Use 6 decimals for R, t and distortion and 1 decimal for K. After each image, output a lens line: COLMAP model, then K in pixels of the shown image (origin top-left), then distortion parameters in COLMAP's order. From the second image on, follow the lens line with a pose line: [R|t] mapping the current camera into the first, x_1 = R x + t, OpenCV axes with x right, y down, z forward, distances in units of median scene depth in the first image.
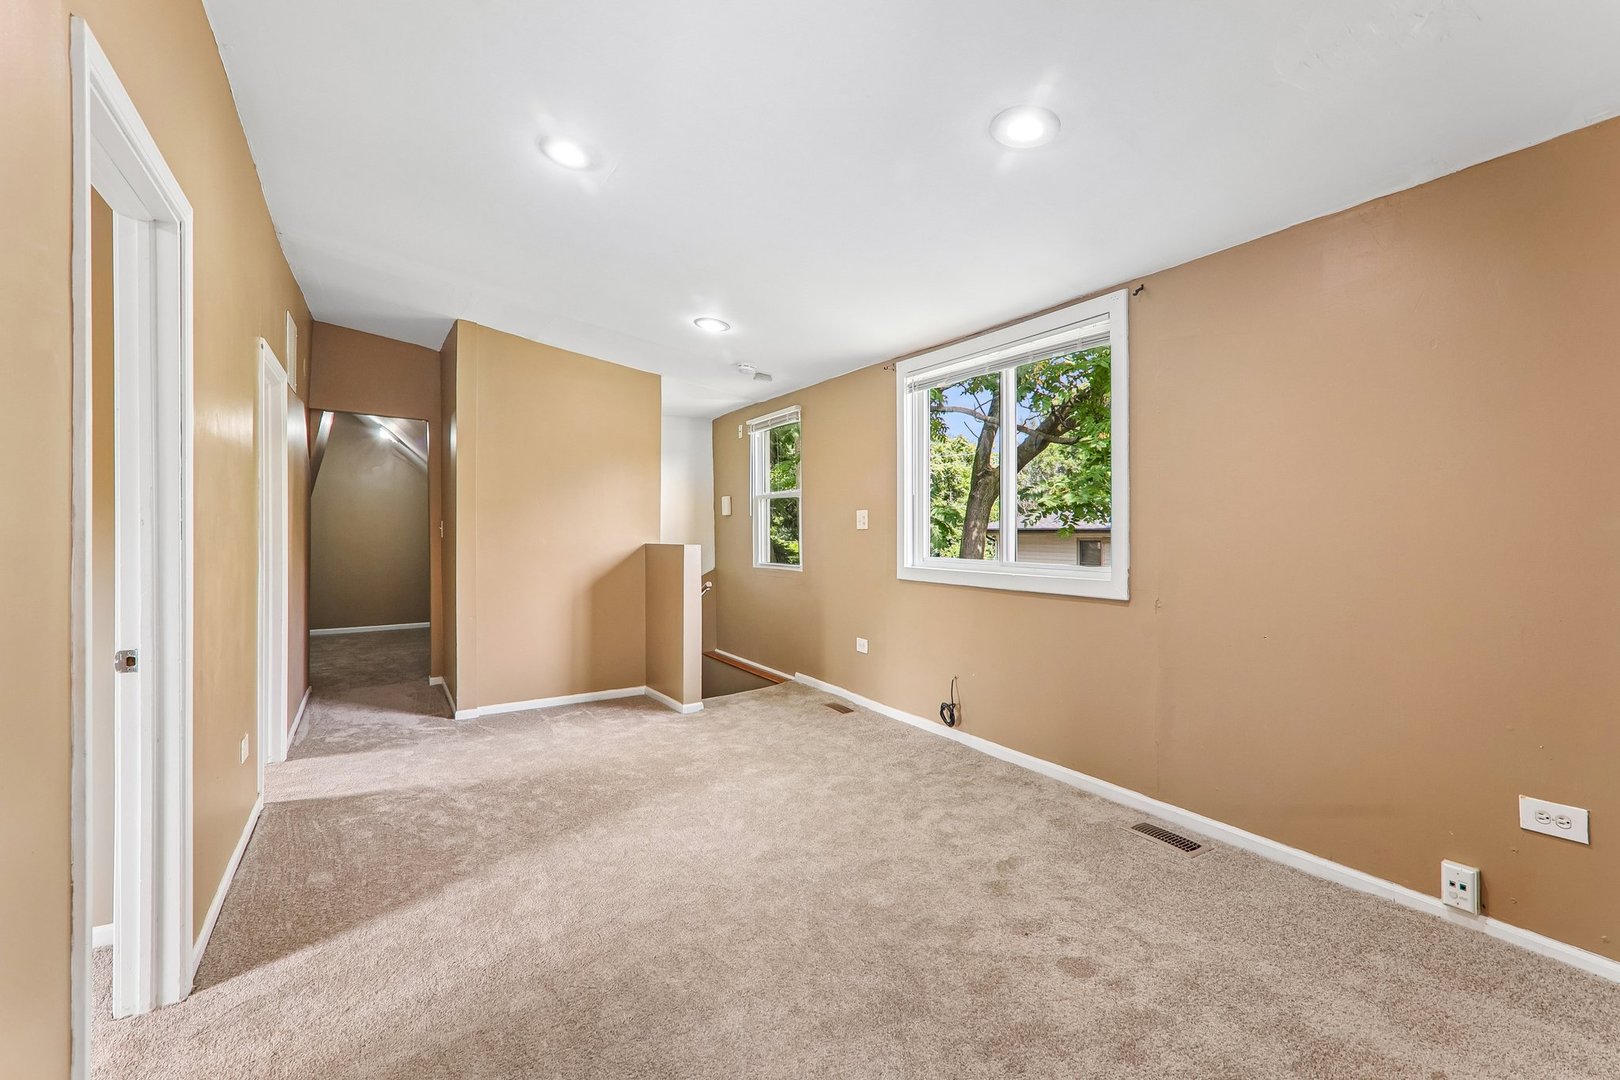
lens RADIAL K [[723.9, 0, 808.0], [0, 723.9, 528.9], [0, 0, 1]] dist [-0.001346, 0.000555]
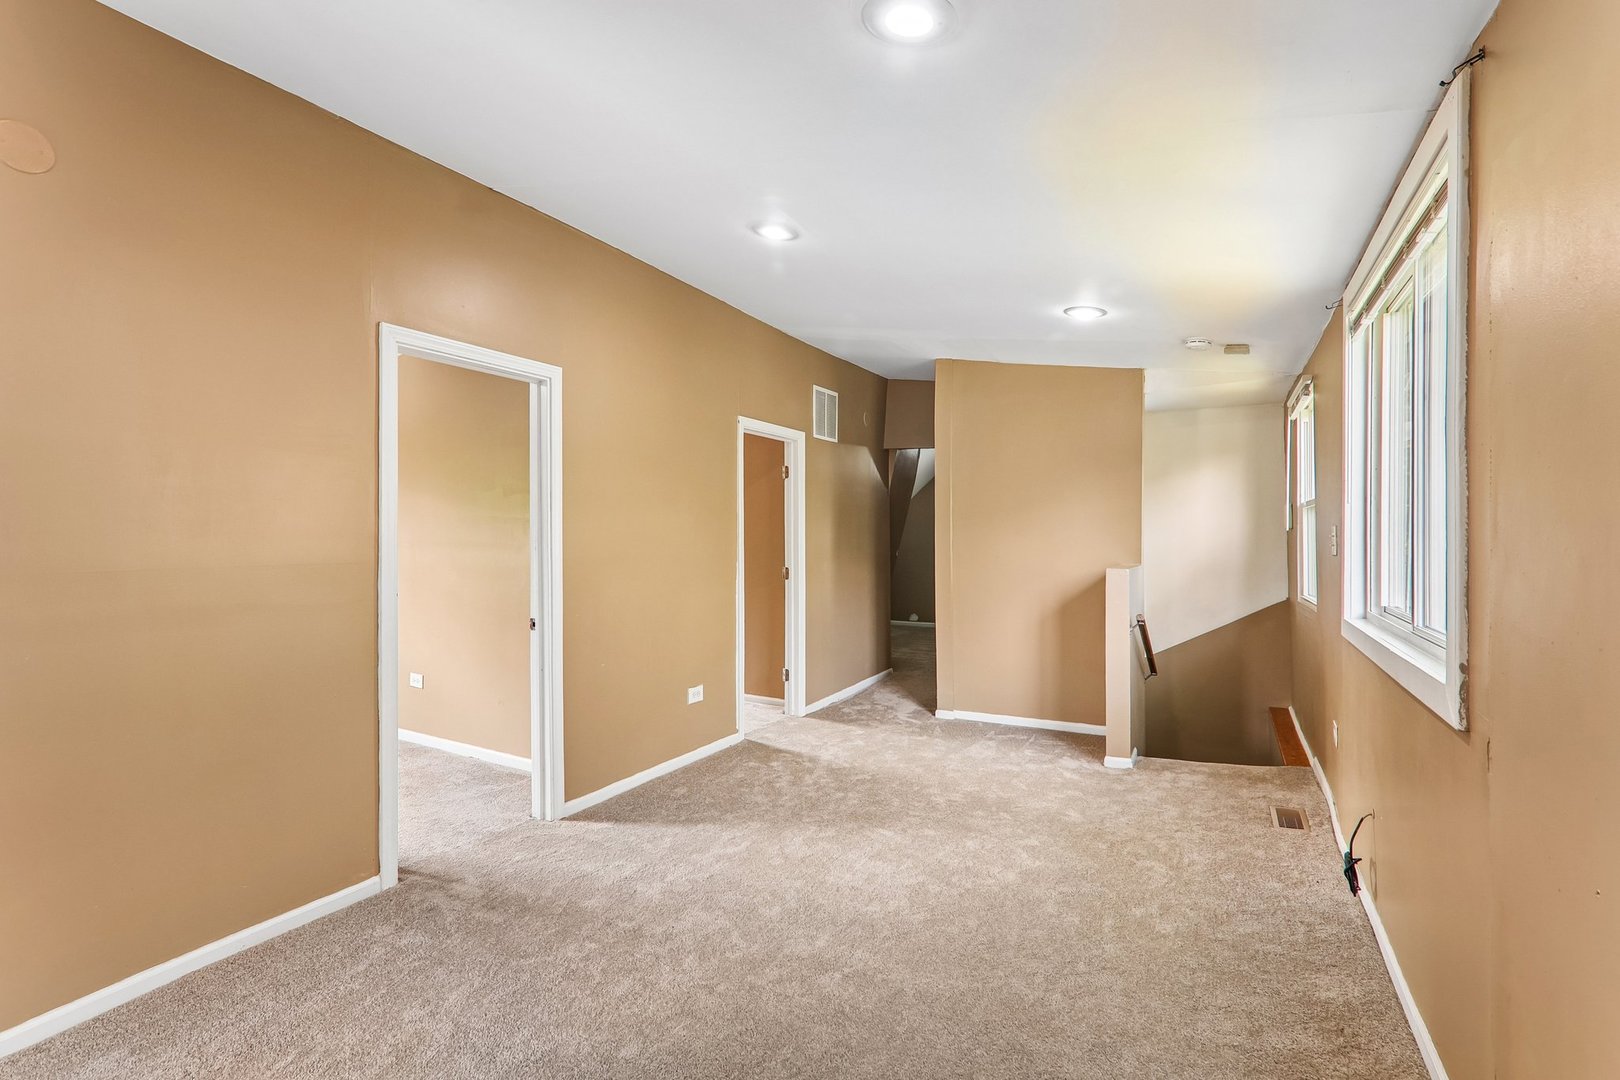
lens RADIAL K [[739.3, 0, 814.1], [0, 739.3, 540.0], [0, 0, 1]] dist [-0.010206, 0.000962]
pose [[0.506858, 0.006071, -0.862008, 0.539024], [-0.002624, 0.999981, 0.005500, -0.022240], [0.862025, -0.000526, 0.506865, 0.348179]]
